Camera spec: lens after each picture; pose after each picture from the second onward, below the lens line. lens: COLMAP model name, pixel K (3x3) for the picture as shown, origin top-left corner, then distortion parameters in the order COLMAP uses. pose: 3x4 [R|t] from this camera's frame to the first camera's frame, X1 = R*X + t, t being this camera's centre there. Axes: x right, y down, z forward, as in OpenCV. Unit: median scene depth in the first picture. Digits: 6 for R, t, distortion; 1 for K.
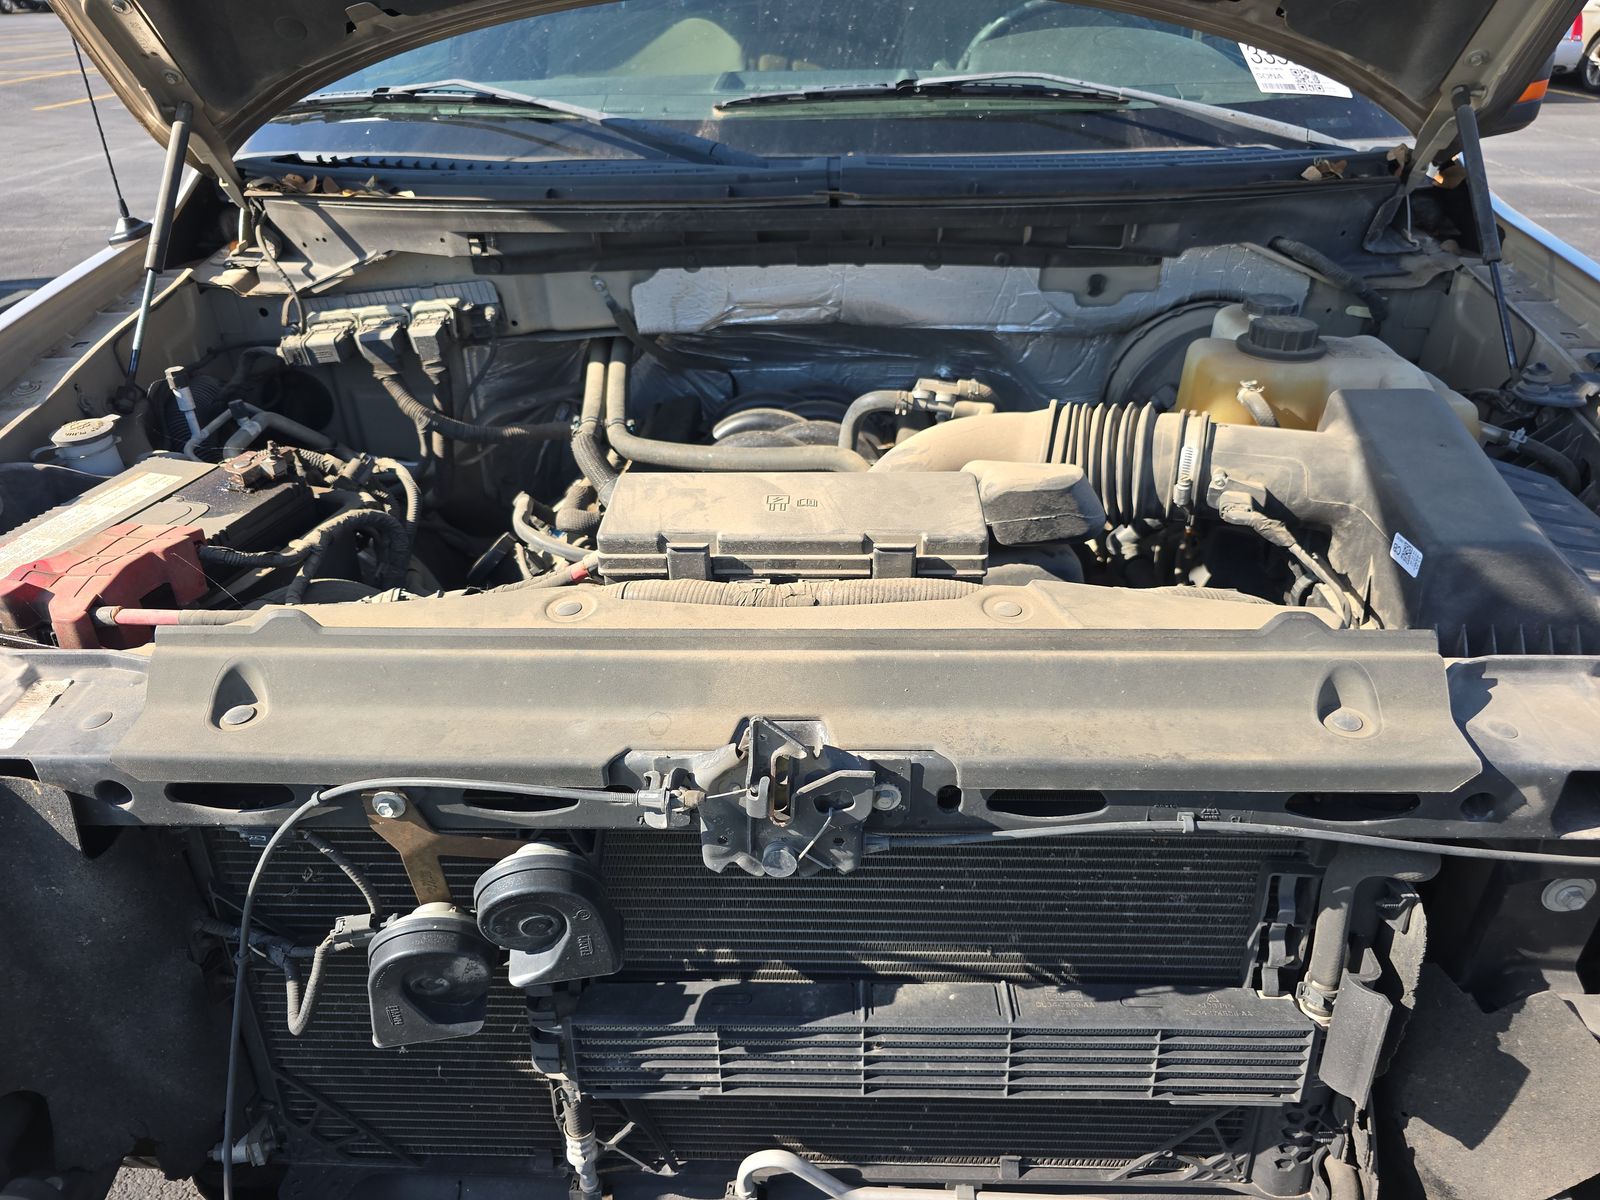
lens RADIAL K [[1105.2, 0, 803.2], [0, 1105.2, 605.8], [0, 0, 1]] dist [0.022045, -0.020927]
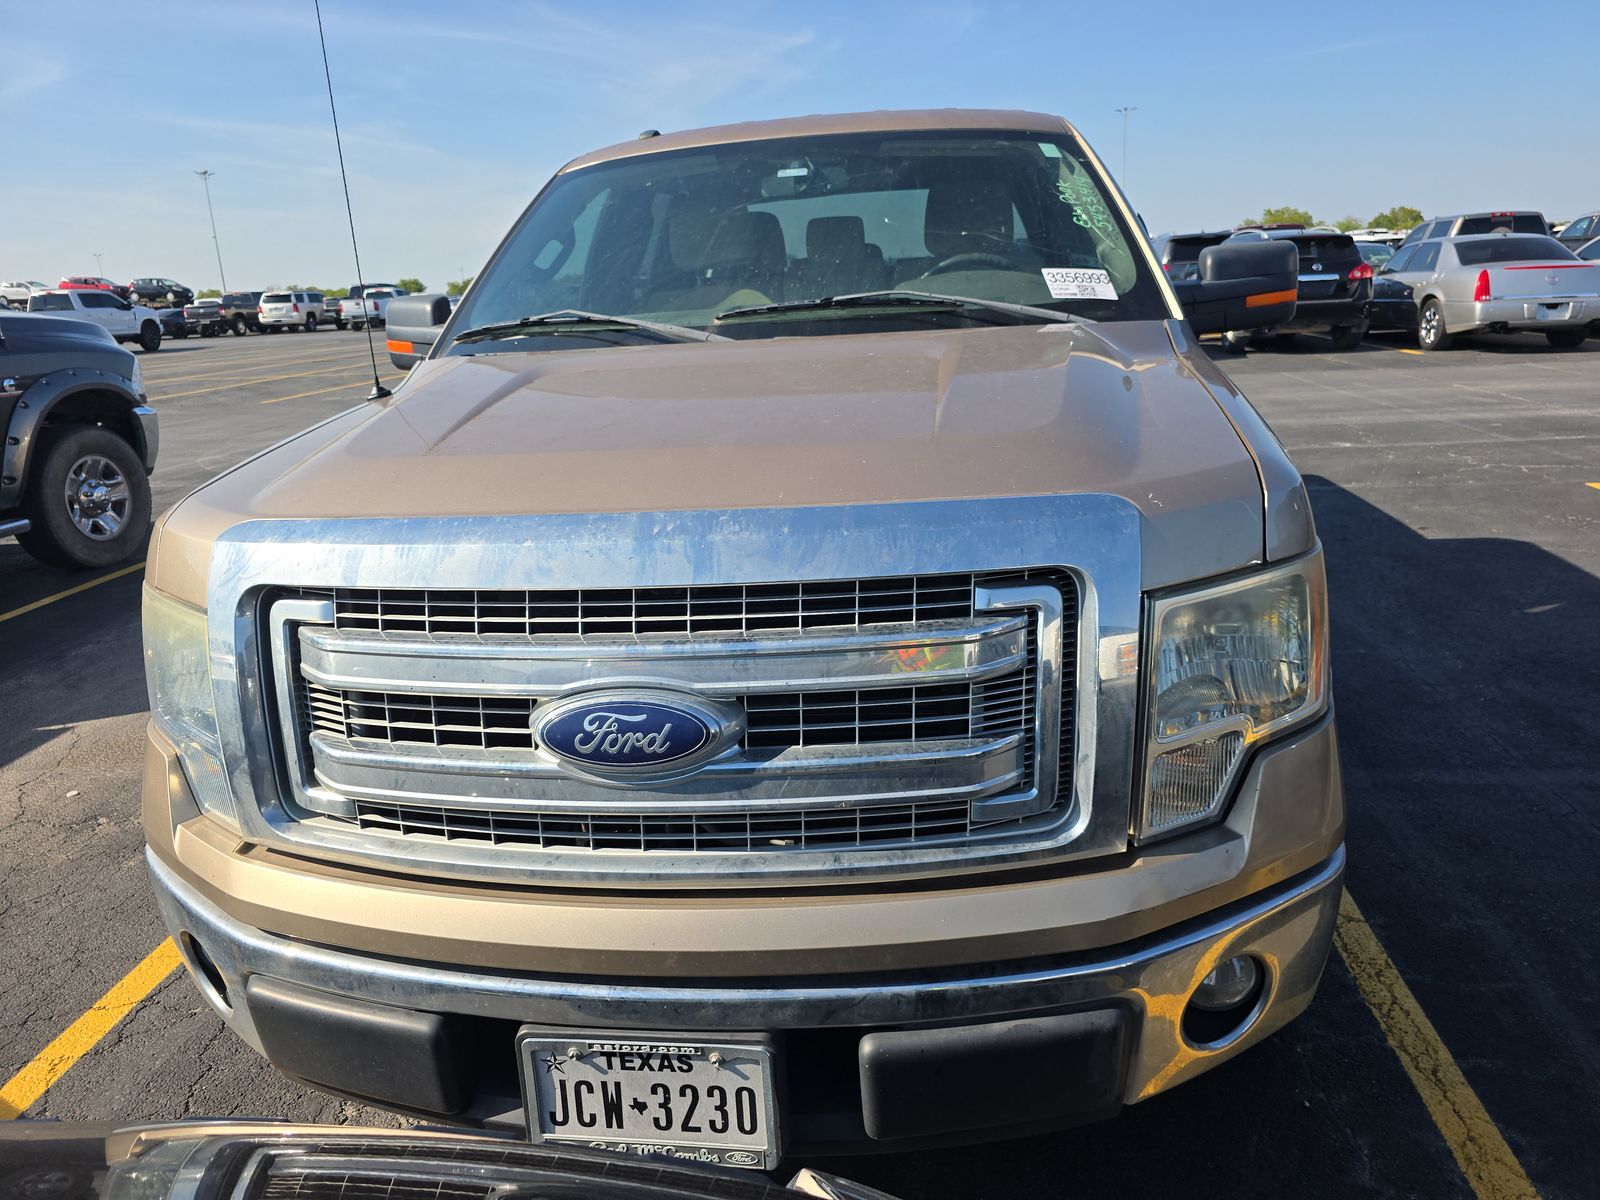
lens RADIAL K [[1105.2, 0, 797.8], [0, 1105.2, 599.5], [0, 0, 1]] dist [0.022045, -0.020927]
pose [[0.993492, -0.009906, -0.113469, 0.230651], [-0.017132, 0.971882, -0.234845, 0.357023], [0.112604, 0.235260, 0.965387, -0.505510]]
